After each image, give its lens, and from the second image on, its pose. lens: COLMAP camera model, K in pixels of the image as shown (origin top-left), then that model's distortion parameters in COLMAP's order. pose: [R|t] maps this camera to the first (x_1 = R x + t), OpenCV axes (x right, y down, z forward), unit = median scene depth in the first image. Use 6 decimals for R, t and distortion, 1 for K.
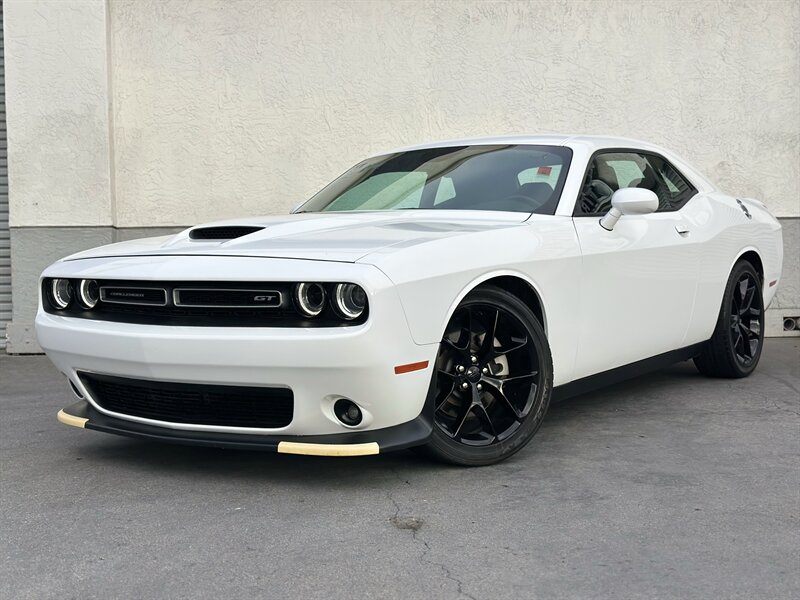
lens RADIAL K [[1112.8, 0, 402.3], [0, 1112.8, 300.3], [0, 0, 1]] dist [0.126122, 0.000000]
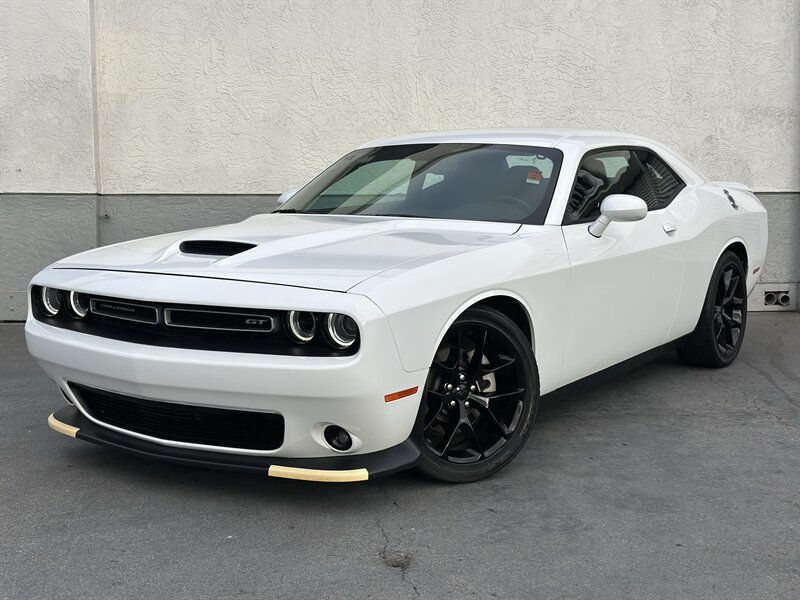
lens RADIAL K [[1112.8, 0, 399.5], [0, 1112.8, 306.0], [0, 0, 1]] dist [0.126122, 0.000000]
pose [[0.999802, 0.013188, 0.014920, -0.004074], [-0.014185, 0.997526, 0.068854, -0.038652], [-0.013975, -0.069052, 0.997515, -0.001974]]
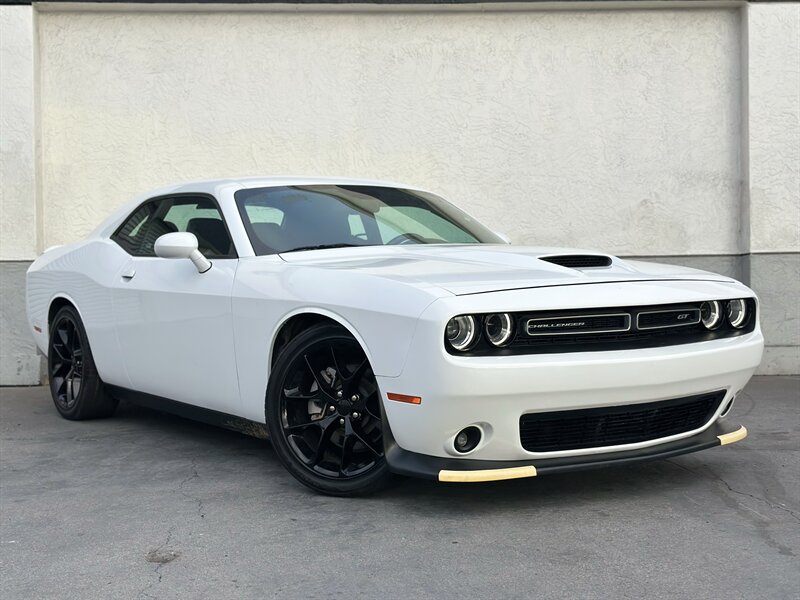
lens RADIAL K [[1112.8, 0, 398.9], [0, 1112.8, 308.8], [0, 0, 1]] dist [0.126122, 0.000000]
pose [[0.999663, 0.004679, -0.025526, 0.092479], [-0.005245, 0.999741, -0.022149, -0.001689], [0.025416, 0.022276, 0.999429, -0.009059]]
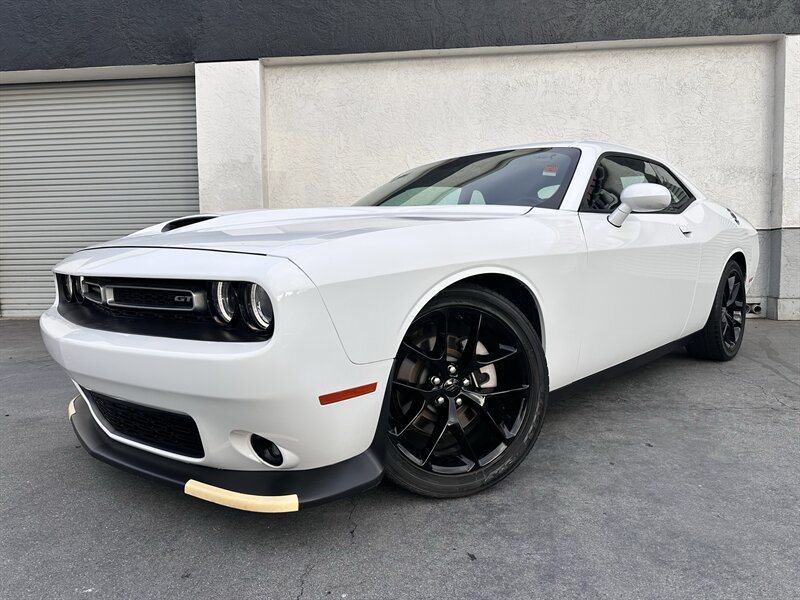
lens RADIAL K [[565.0, 0, 402.2], [0, 565.0, 306.5], [0, 0, 1]] dist [0.030070, -0.039810]
pose [[0.987281, 0.016684, -0.158109, 0.044863], [-0.010004, 0.999027, 0.042948, -0.007054], [0.158672, -0.040820, 0.986487, 0.271939]]
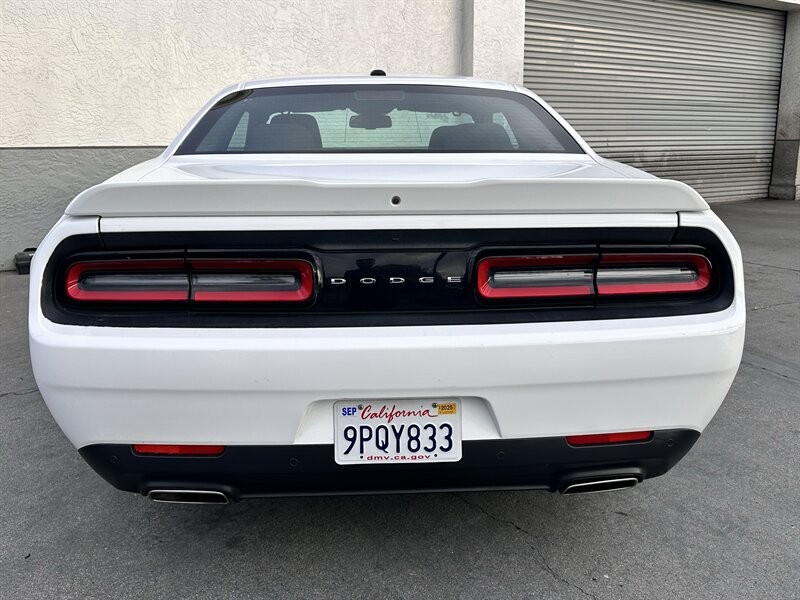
lens RADIAL K [[701.1, 0, 397.3], [0, 701.1, 296.0], [0, 0, 1]] dist [0.067074, -0.100473]
pose [[0.873256, -0.094743, 0.477961, -0.142872], [0.007066, 0.983274, 0.181997, -0.050064], [-0.487210, -0.155553, 0.859320, 0.269546]]
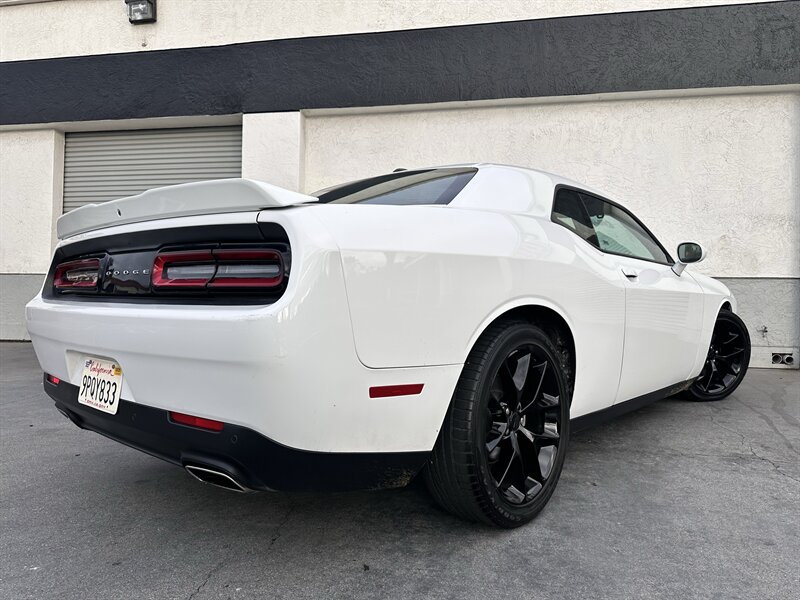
lens RADIAL K [[565.0, 0, 404.5], [0, 565.0, 301.7], [0, 0, 1]] dist [0.030070, -0.039810]
pose [[0.965683, 0.033599, -0.257541, 0.096058], [-0.042302, 0.998703, -0.028325, -0.008438], [0.256255, 0.038247, 0.965852, 0.258097]]
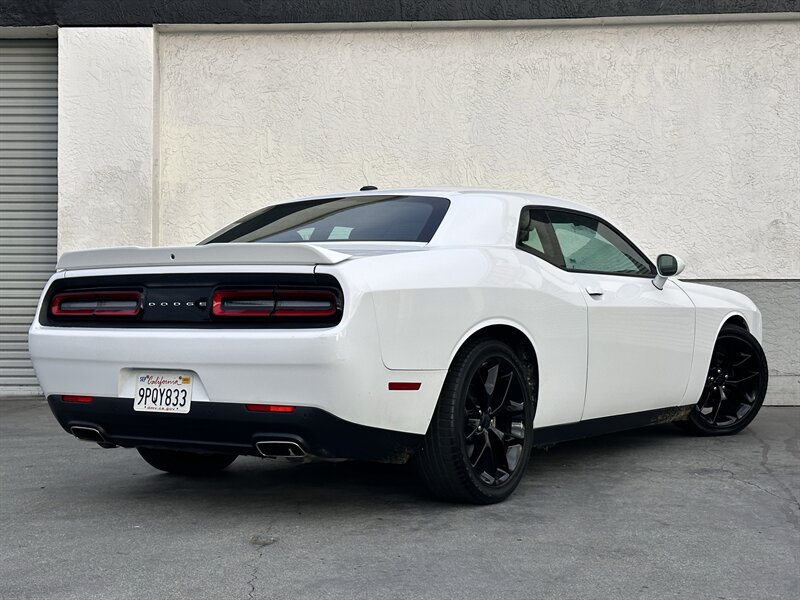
lens RADIAL K [[1278.5, 0, 402.9], [0, 1278.5, 293.9], [0, 0, 1]] dist [0.135311, 0.000000]
pose [[0.990721, 0.016310, -0.134933, 0.124303], [-0.023149, 0.998517, -0.049268, 0.000961], [0.133929, 0.051934, 0.989629, -0.127538]]
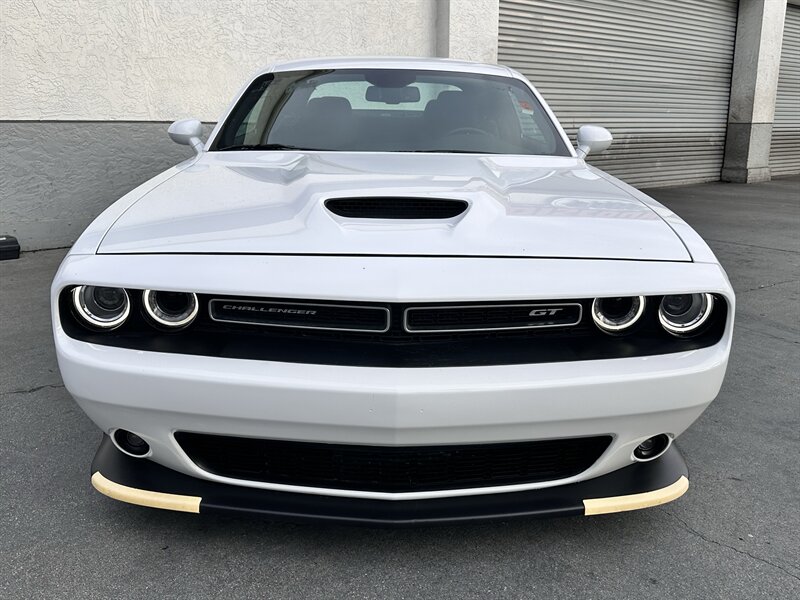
lens RADIAL K [[743.2, 0, 398.2], [0, 743.2, 304.5], [0, 0, 1]] dist [0.016009, 0.000000]
pose [[0.810735, -0.120792, 0.572816, -0.209424], [-0.000043, 0.978469, 0.206394, -0.046917], [-0.585413, -0.167355, 0.793274, 0.300632]]
